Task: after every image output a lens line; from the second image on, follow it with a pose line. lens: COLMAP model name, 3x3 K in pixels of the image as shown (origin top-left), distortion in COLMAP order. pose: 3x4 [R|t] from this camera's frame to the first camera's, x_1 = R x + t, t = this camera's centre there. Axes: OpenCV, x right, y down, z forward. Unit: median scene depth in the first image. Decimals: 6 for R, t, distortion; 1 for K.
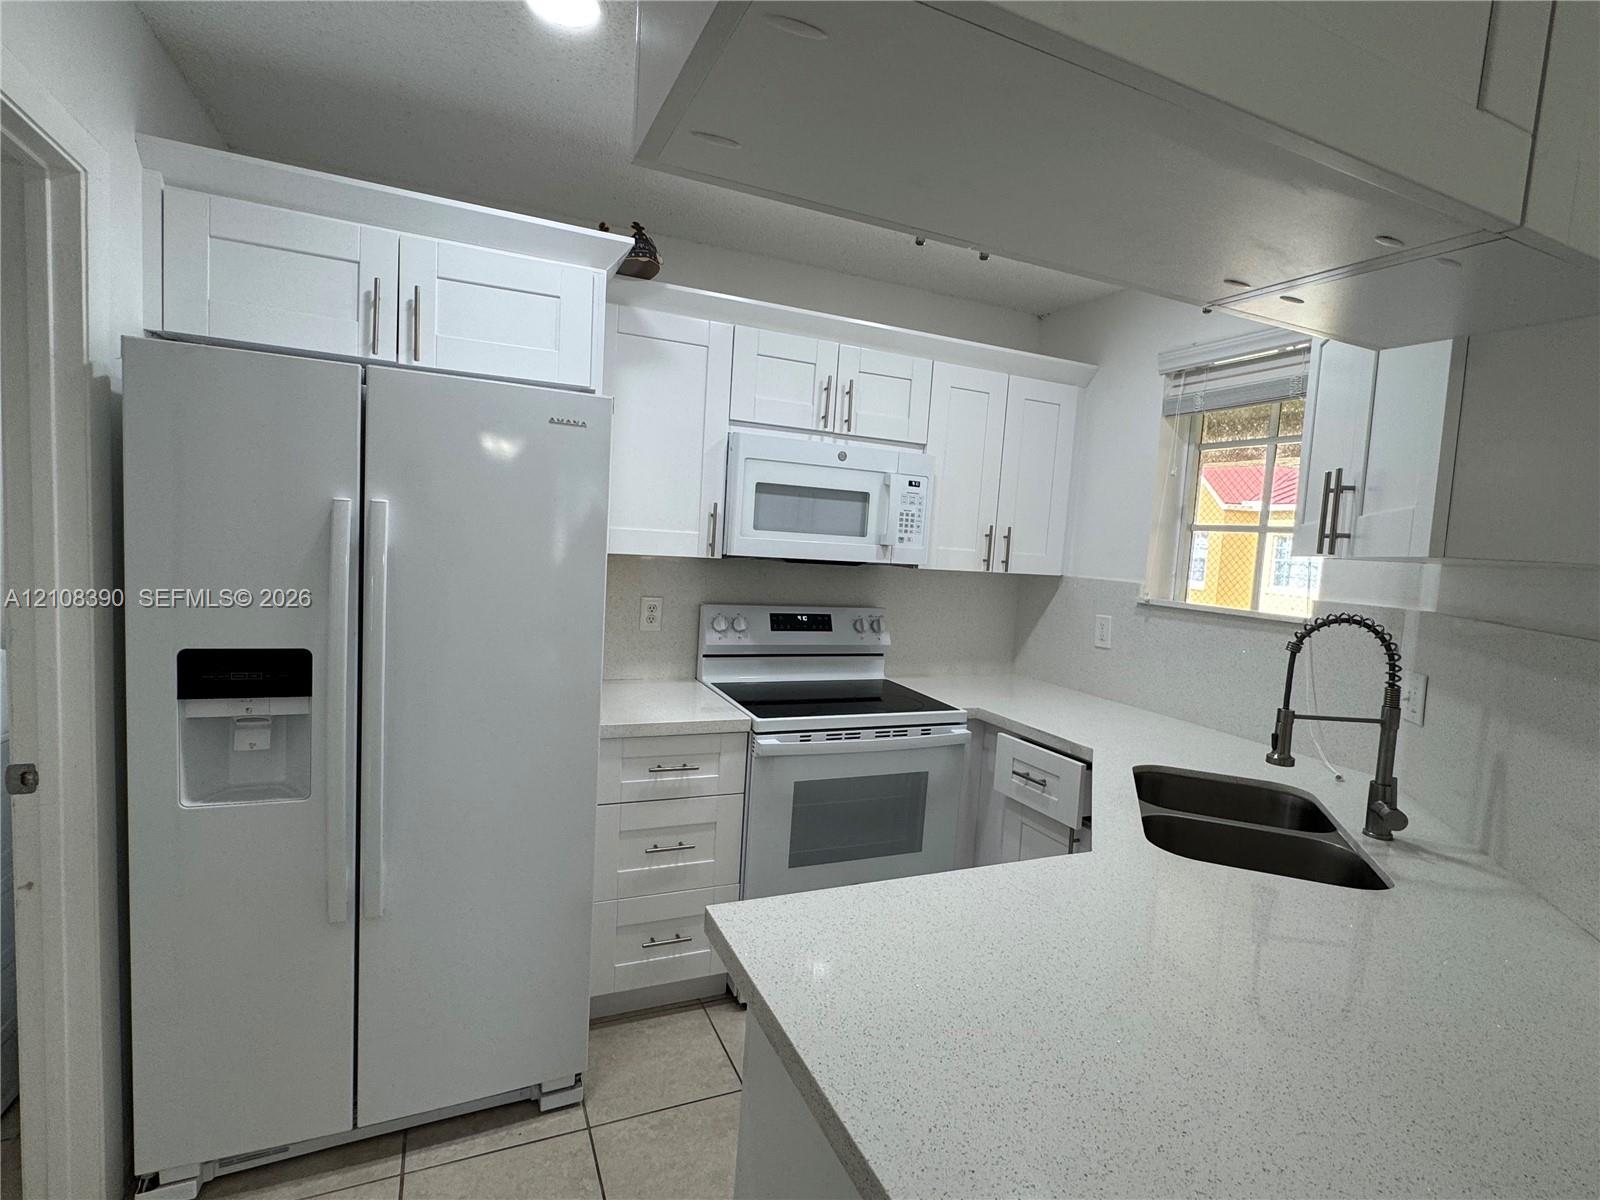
lens RADIAL K [[781.5, 0, 800.4], [0, 781.5, 599.9], [0, 0, 1]] dist [-0.000583, -0.000900]
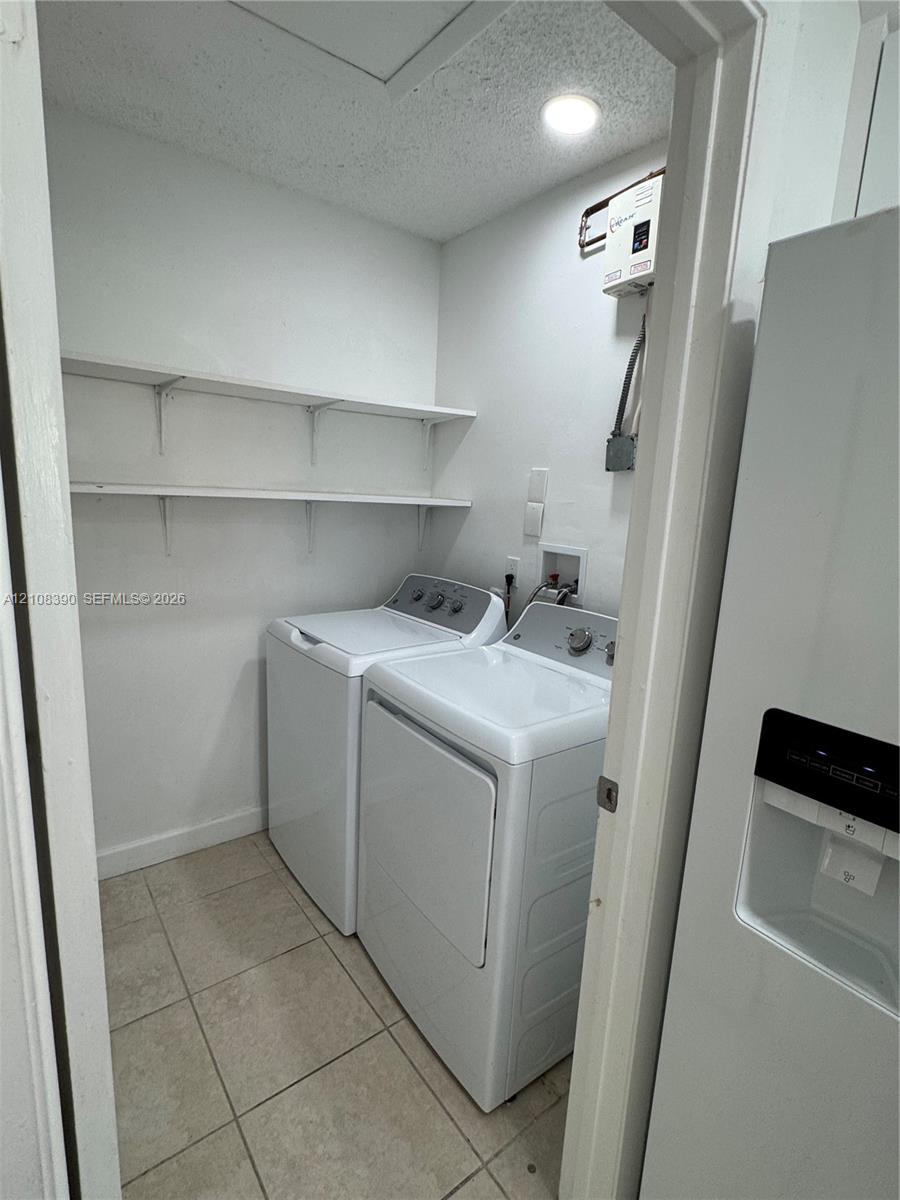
lens RADIAL K [[586.2, 0, 449.9], [0, 586.2, 597.3], [0, 0, 1]] dist [-0.000583, -0.000900]
pose [[0.240977, 0.134944, -0.961104, -0.400077], [-0.109988, 0.987704, 0.111101, -0.060041], [0.964278, 0.078937, 0.252856, 0.620813]]
